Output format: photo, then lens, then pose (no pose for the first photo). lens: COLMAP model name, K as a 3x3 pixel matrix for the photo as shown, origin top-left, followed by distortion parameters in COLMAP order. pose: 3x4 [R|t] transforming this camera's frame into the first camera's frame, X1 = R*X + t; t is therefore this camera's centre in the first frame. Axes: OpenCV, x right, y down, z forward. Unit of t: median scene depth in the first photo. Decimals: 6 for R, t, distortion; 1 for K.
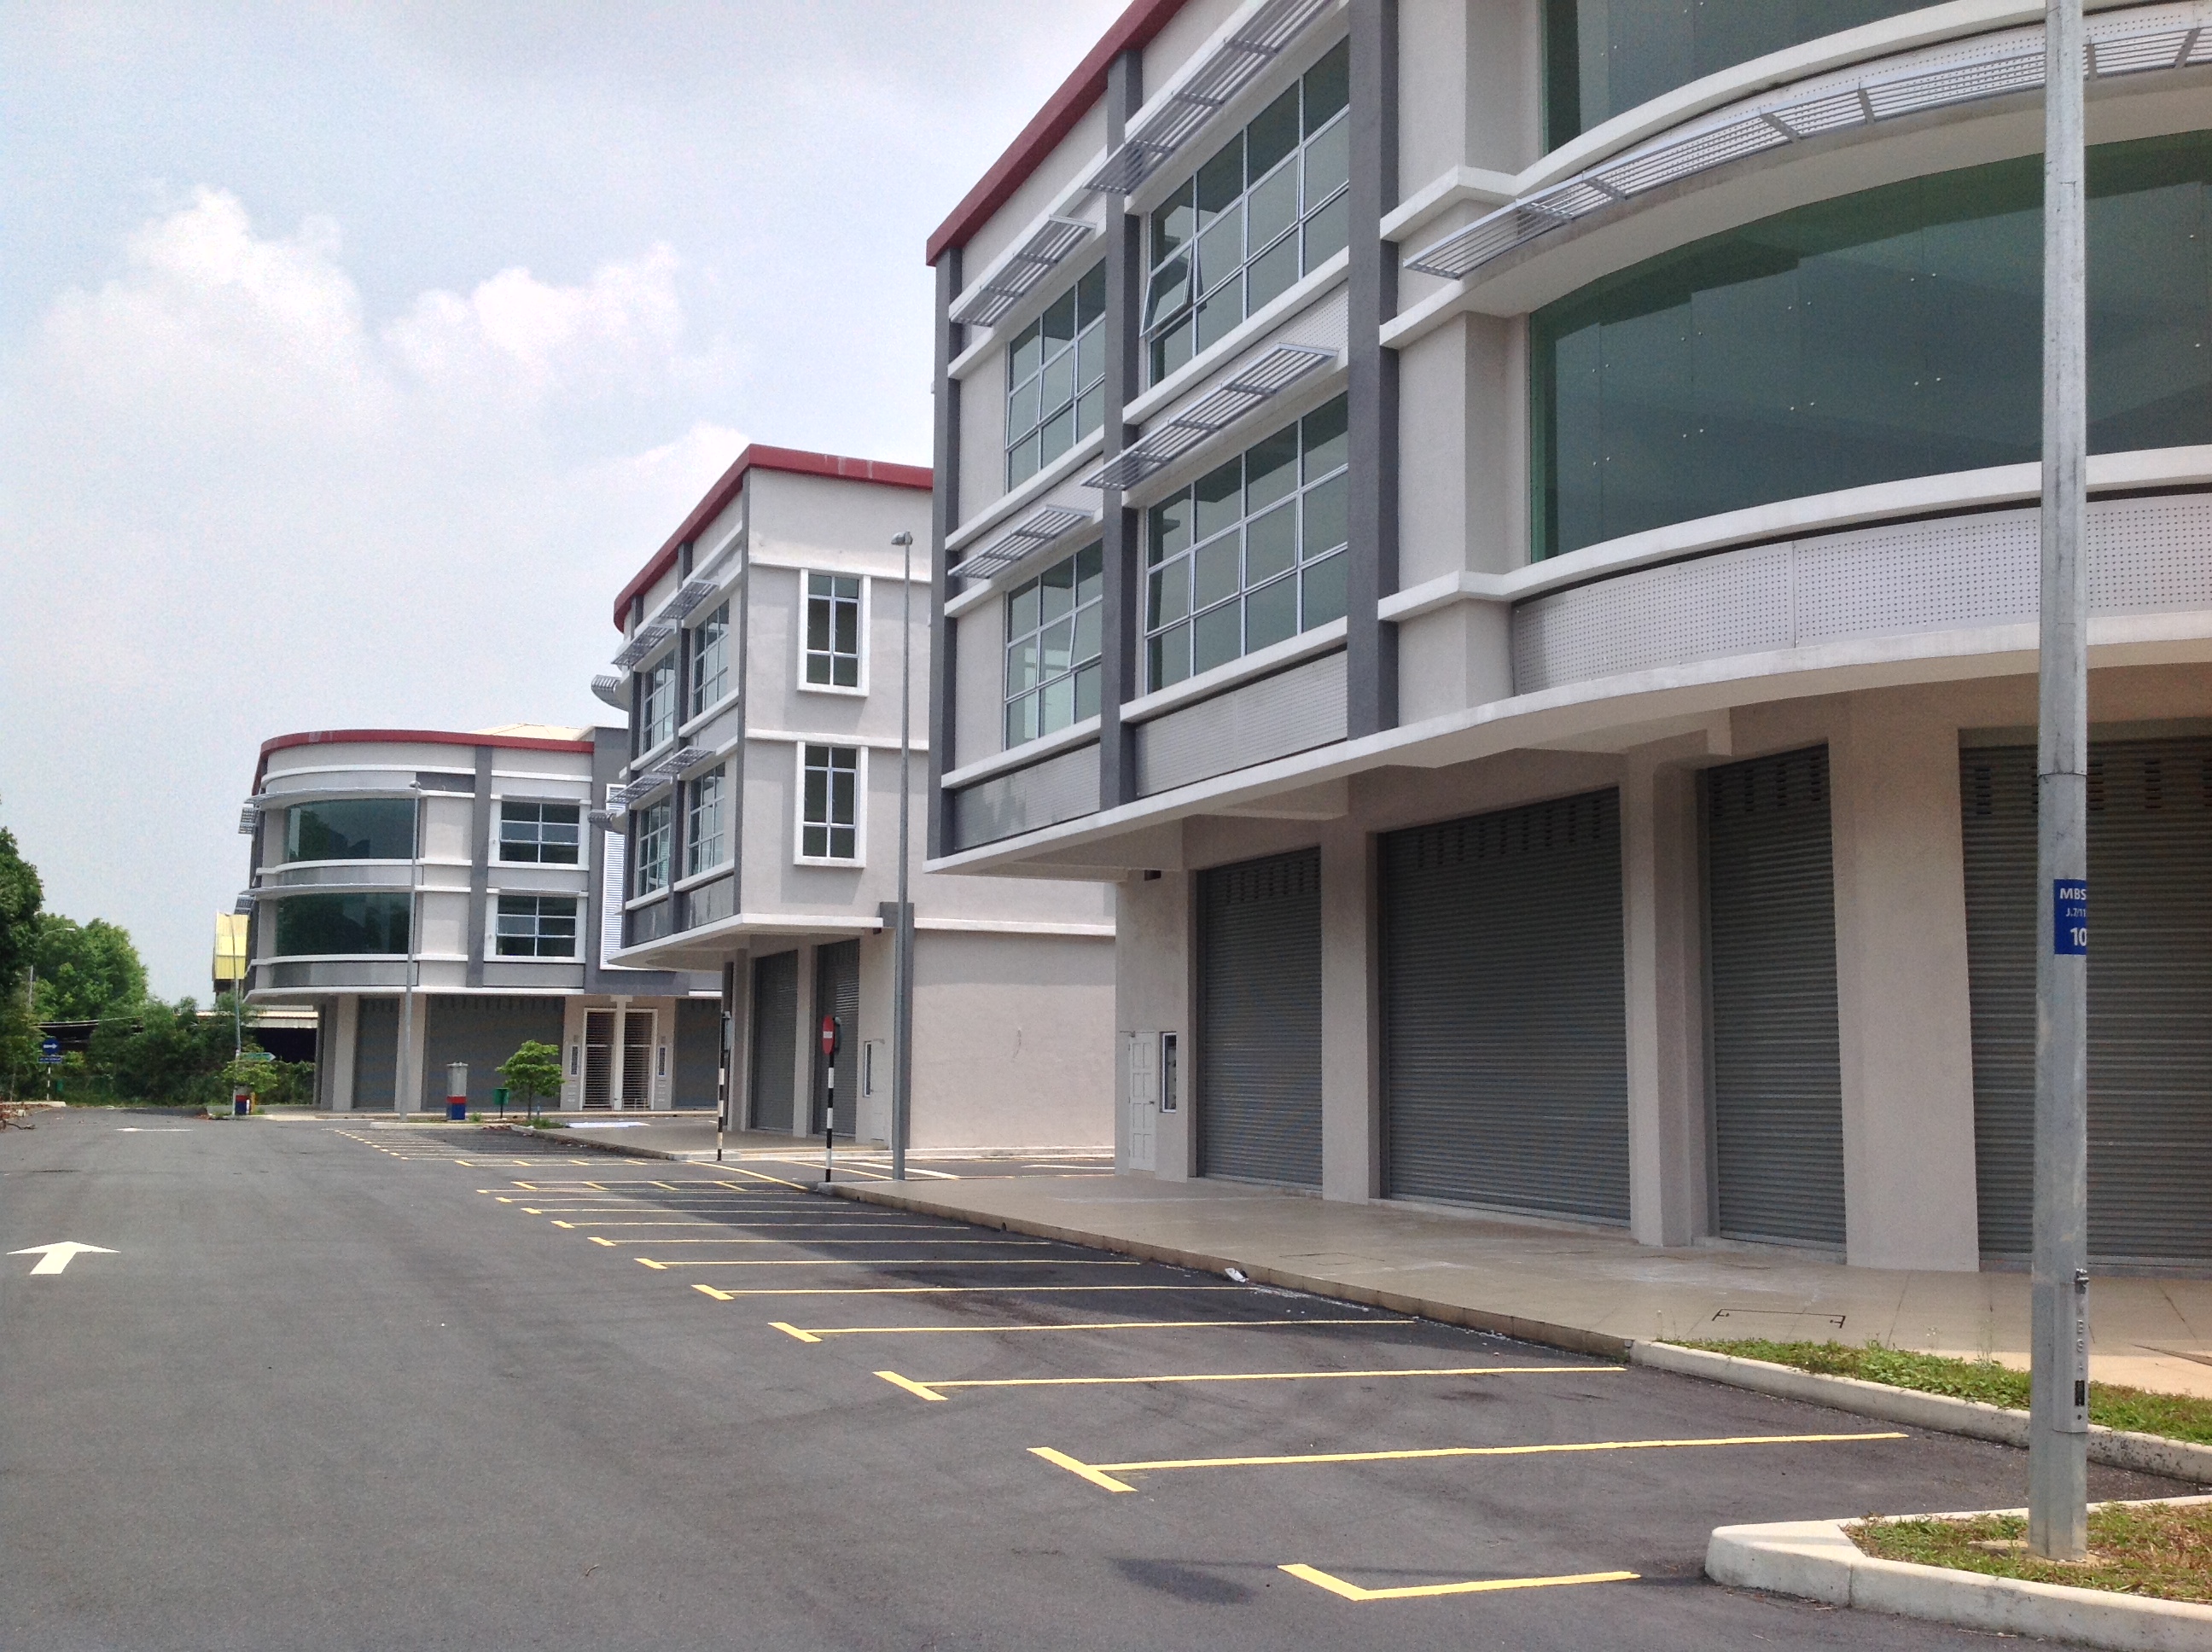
lens RADIAL K [[2080.3, 0, 1106.0], [0, 2080.3, 826.0], [0, 0, 1]] dist [0.014191, 0.011094]
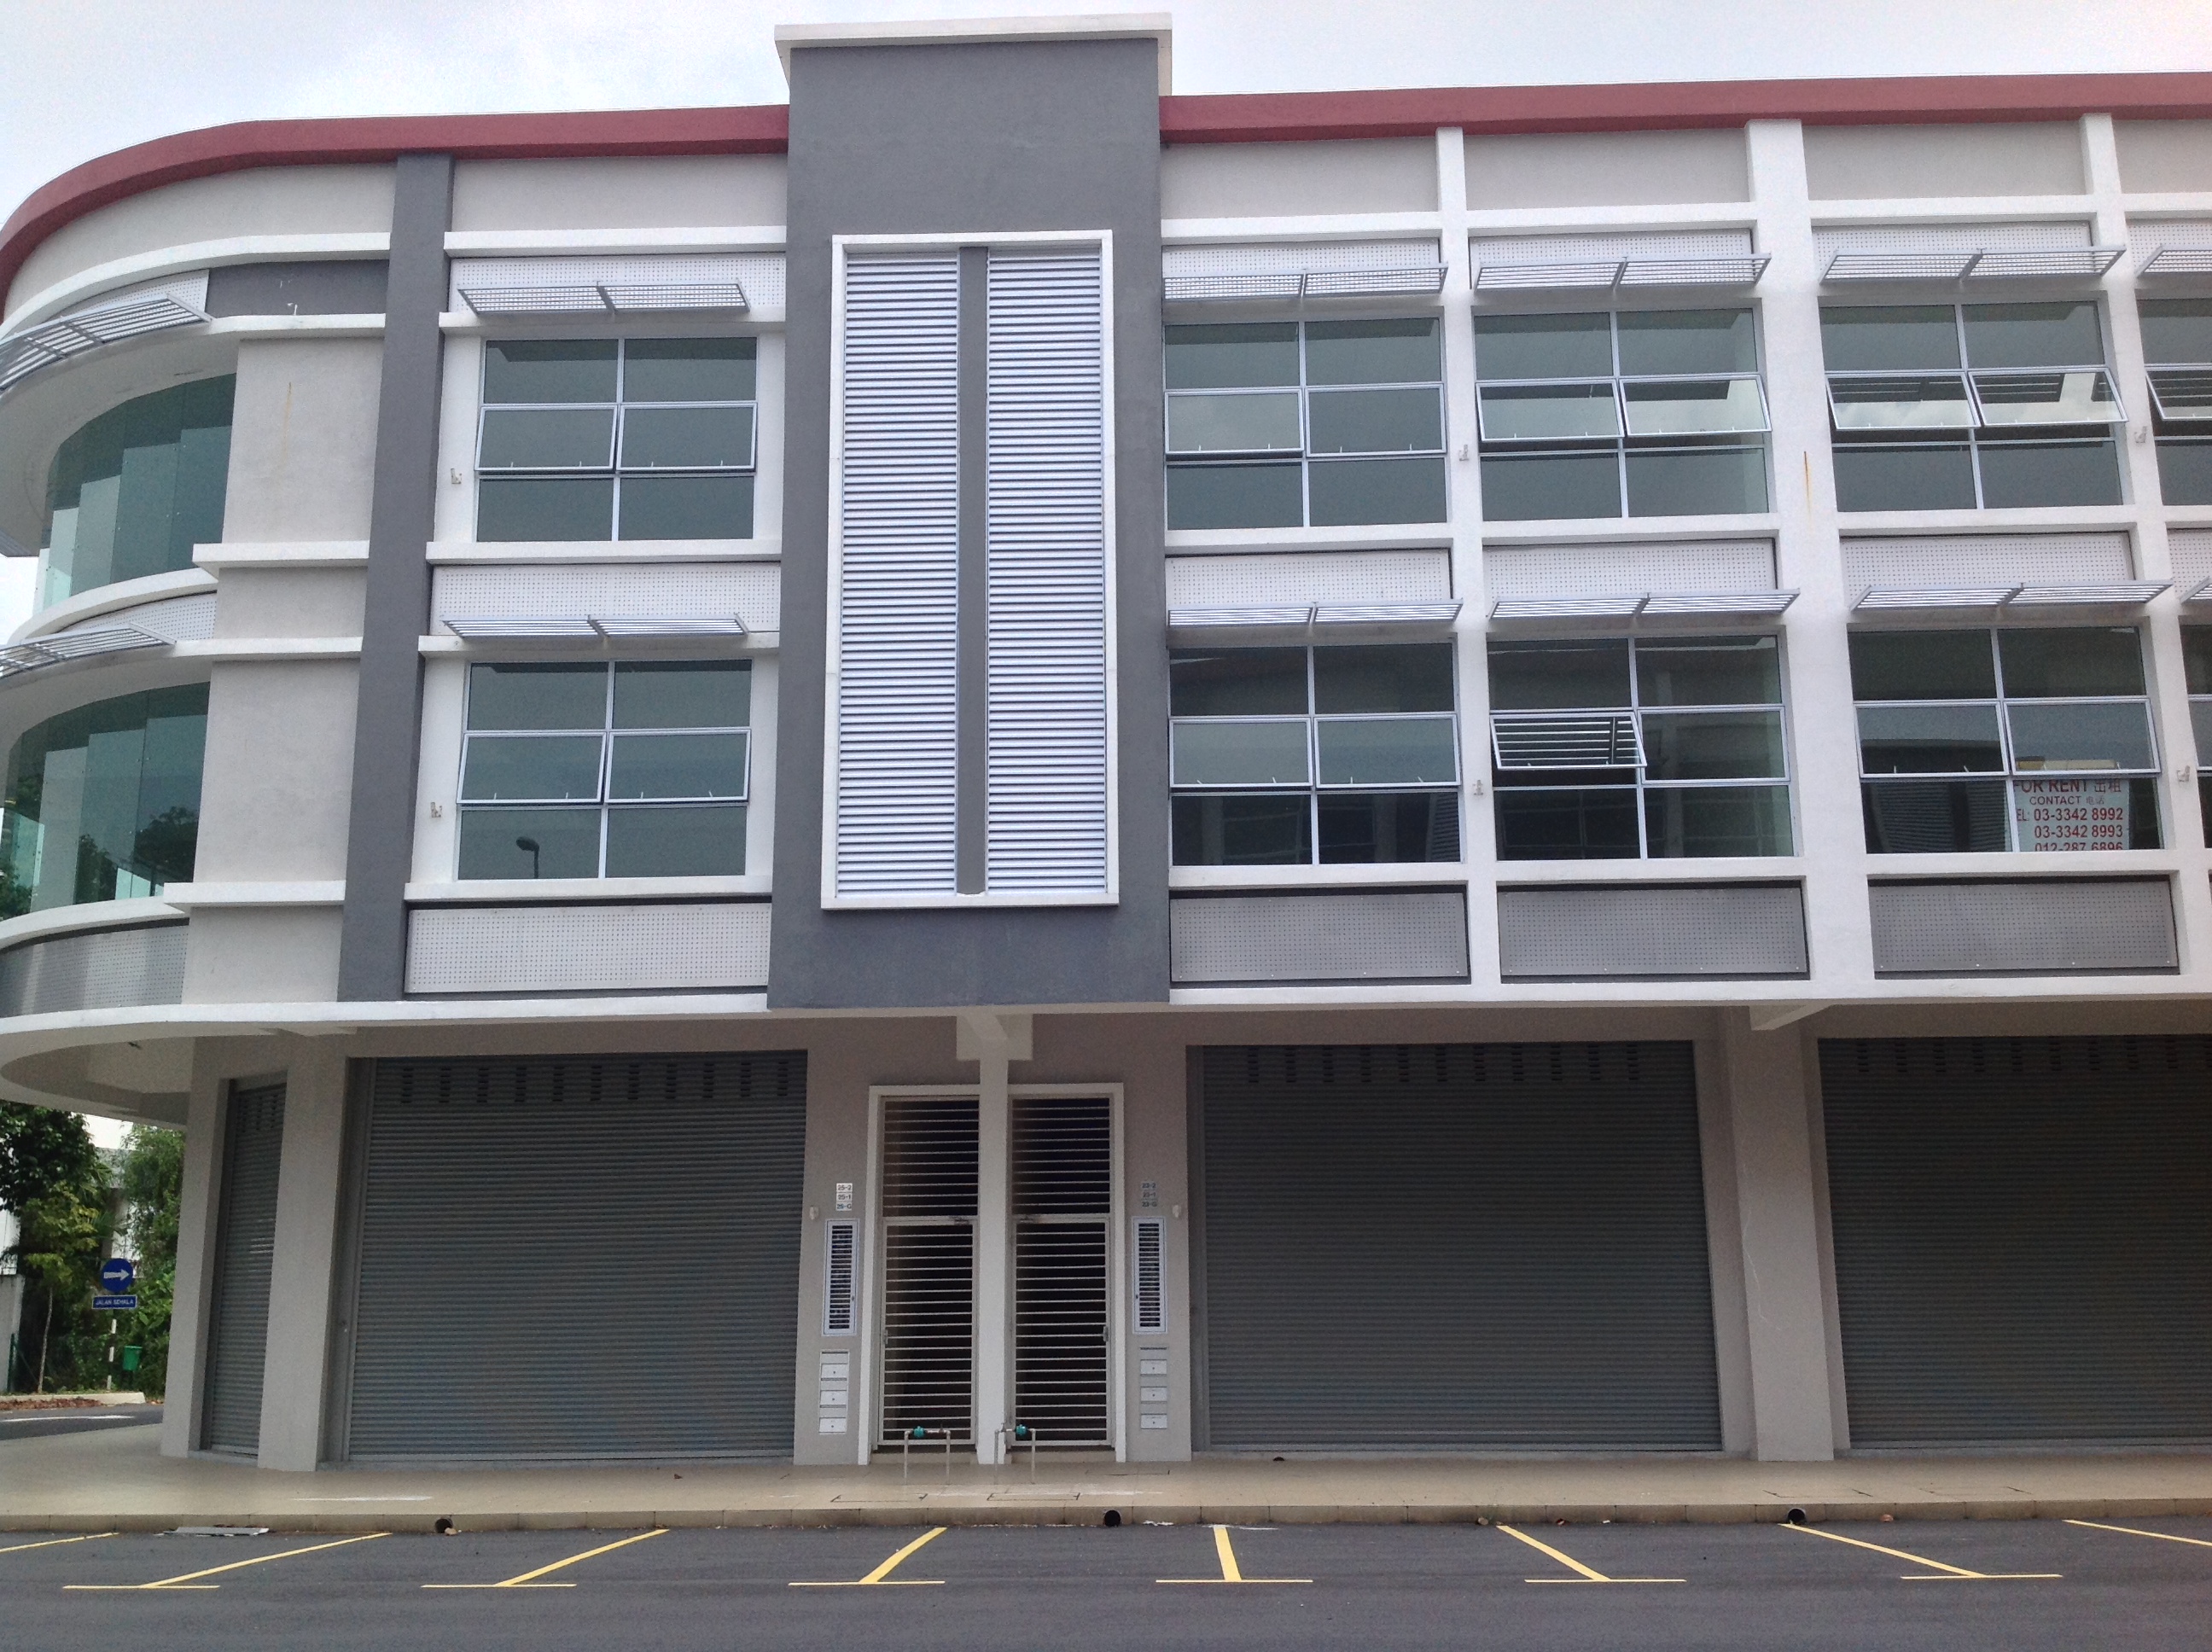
lens RADIAL K [[2080.3, 0, 1106.0], [0, 2080.3, 826.0], [0, 0, 1]] dist [0.014191, 0.011094]
pose [[0.915109, -0.109047, -0.388180, -0.113885], [0.068986, 0.990882, -0.115728, 0.090064], [0.397260, 0.079125, 0.914288, 0.780192]]
